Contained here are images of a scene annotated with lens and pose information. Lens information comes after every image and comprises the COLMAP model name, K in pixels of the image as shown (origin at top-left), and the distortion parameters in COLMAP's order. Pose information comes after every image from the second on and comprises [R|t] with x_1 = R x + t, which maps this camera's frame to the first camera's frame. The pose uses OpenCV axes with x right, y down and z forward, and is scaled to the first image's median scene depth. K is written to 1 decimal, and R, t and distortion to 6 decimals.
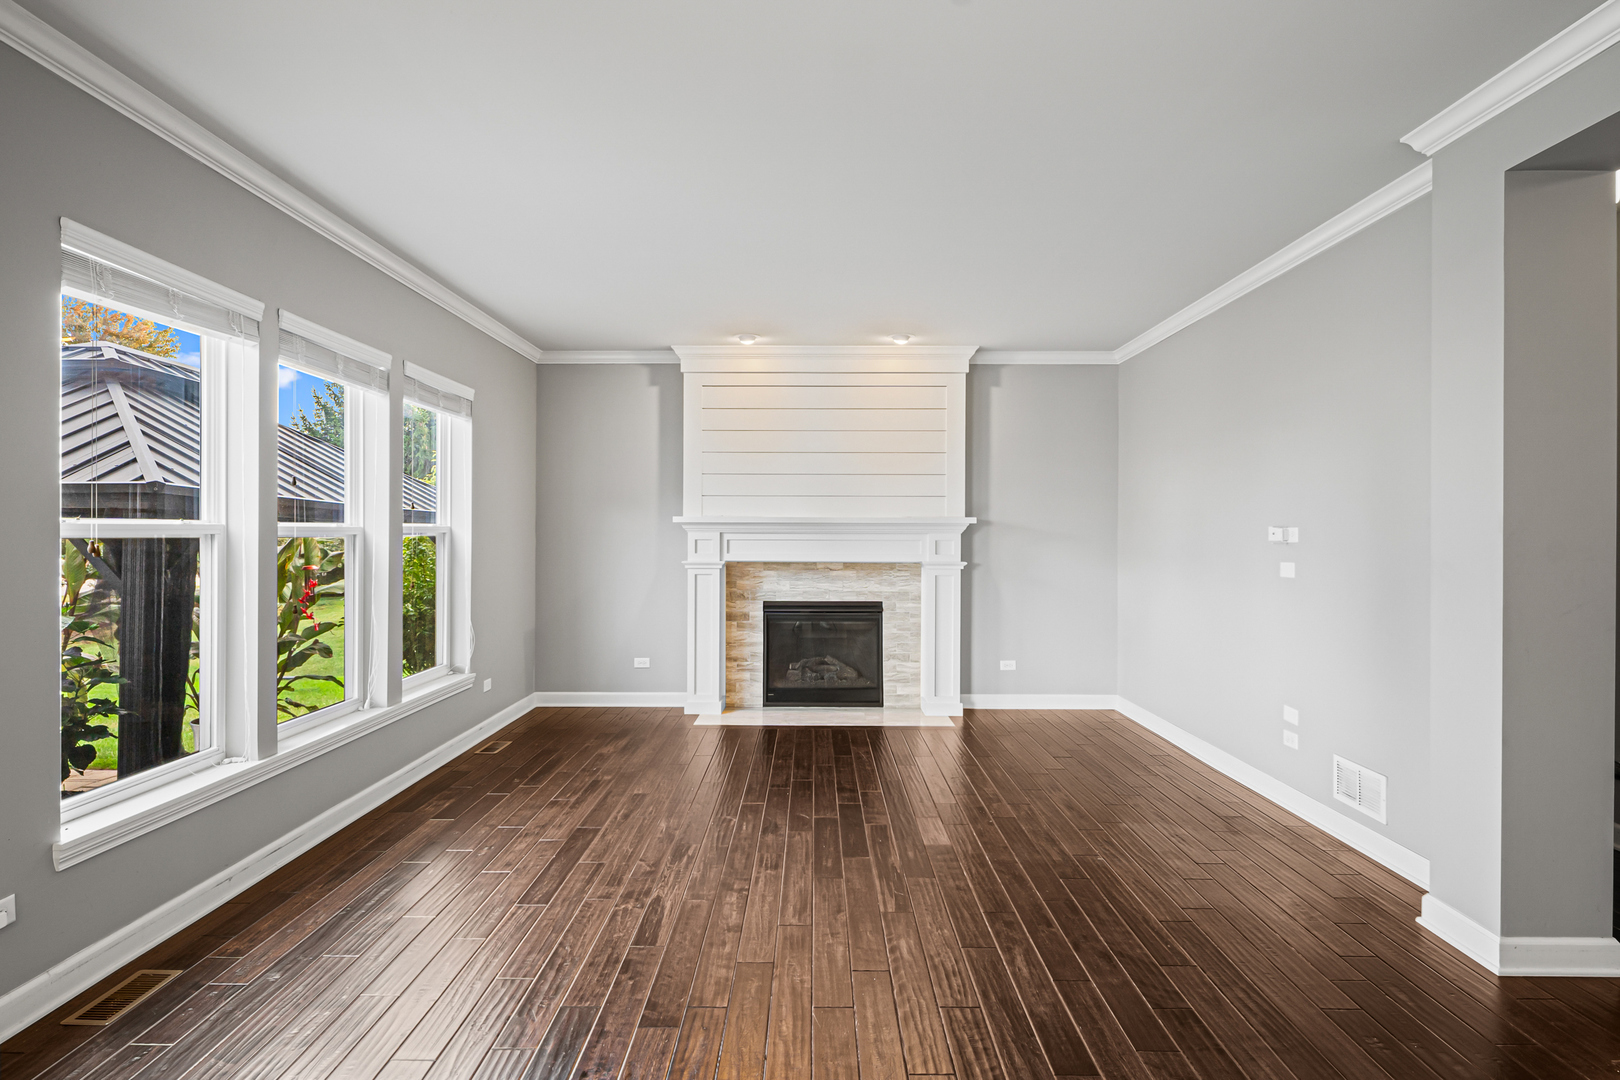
lens RADIAL K [[846.5, 0, 810.0], [0, 846.5, 540.0], [0, 0, 1]] dist [0.028663, -0.029393]
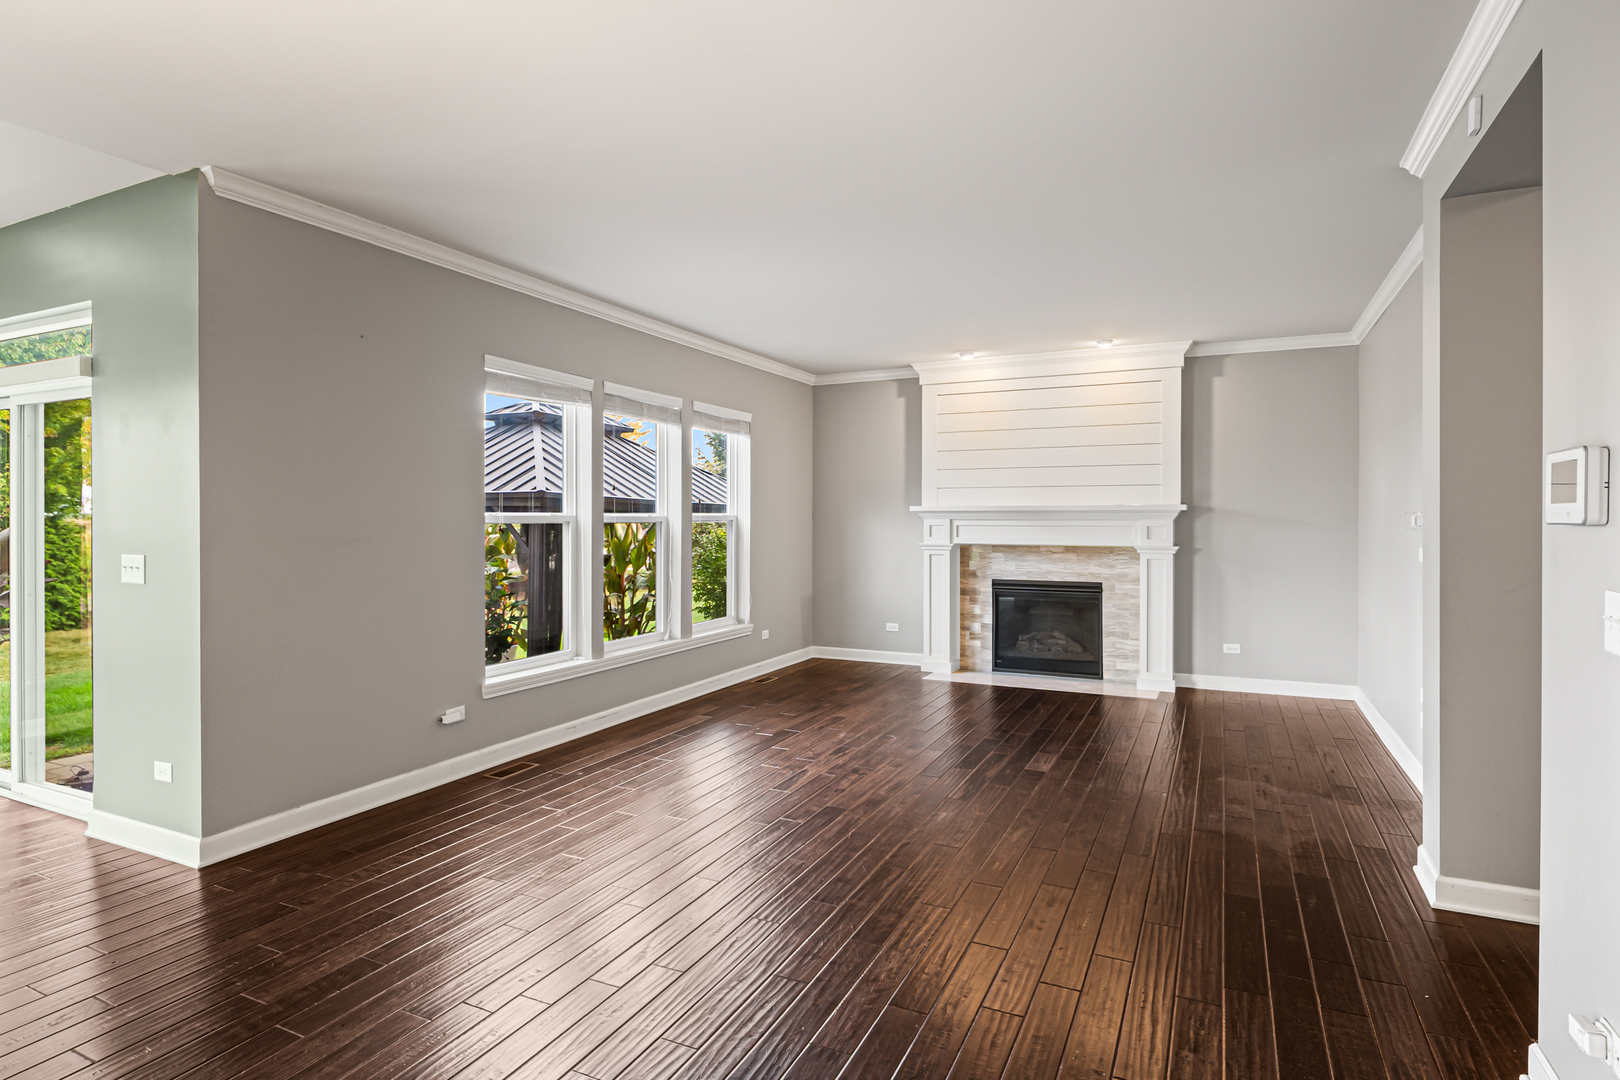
lens RADIAL K [[863.4, 0, 810.0], [0, 863.4, 540.0], [0, 0, 1]] dist [0.000371, -0.000494]
pose [[0.903951, 0.008504, -0.427551, 0.227664], [-0.001788, 0.999869, 0.016107, 0.000868], [0.427632, -0.013796, 0.903848, -0.164821]]
